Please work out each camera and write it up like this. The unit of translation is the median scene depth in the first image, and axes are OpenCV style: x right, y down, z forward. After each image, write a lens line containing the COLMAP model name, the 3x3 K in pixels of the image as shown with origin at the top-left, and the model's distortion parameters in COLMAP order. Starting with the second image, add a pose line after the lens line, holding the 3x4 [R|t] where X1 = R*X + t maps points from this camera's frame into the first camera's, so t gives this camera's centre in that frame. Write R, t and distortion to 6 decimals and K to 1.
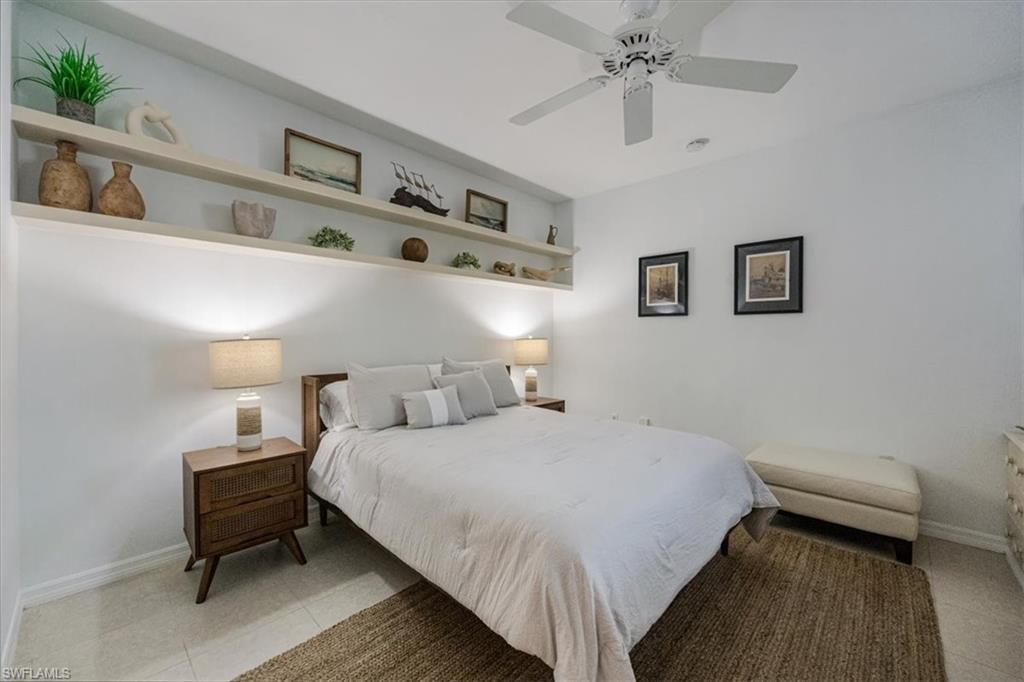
lens RADIAL K [[408.6, 0, 514.2], [0, 408.6, 338.9], [0, 0, 1]] dist [0.001965, 0.000118]
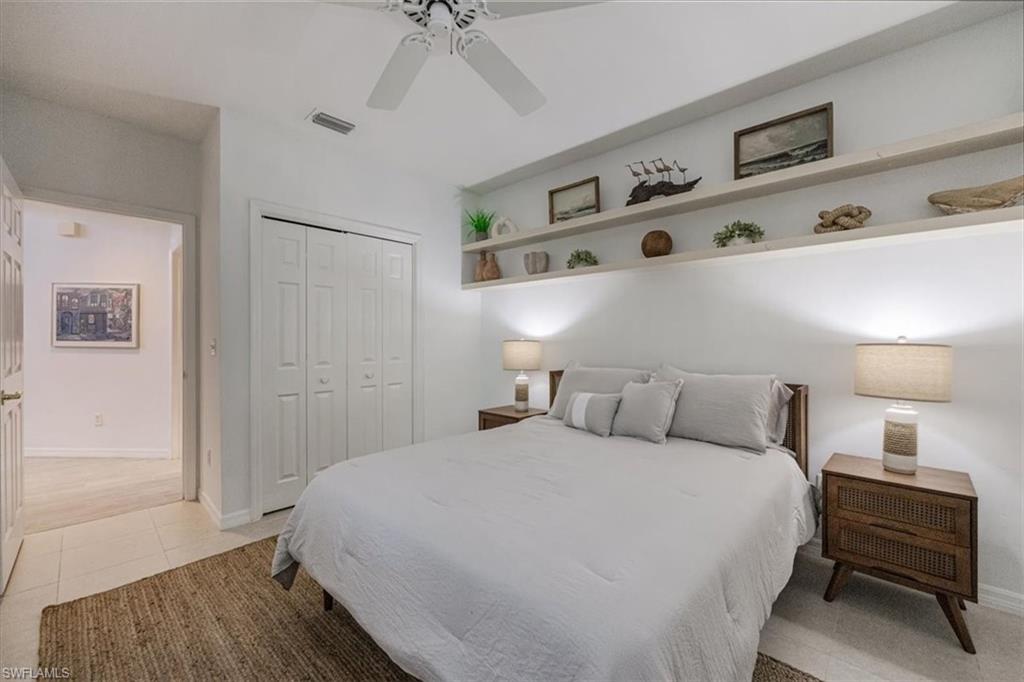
lens RADIAL K [[397.6, 0, 515.2], [0, 397.6, 342.3], [0, 0, 1]] dist [-0.011941, 0.000038]
pose [[0.010458, 0.010974, -0.999885, 0.641363], [-0.010018, 0.999891, 0.010869, -0.004924], [0.999895, 0.009903, 0.010567, 0.682029]]
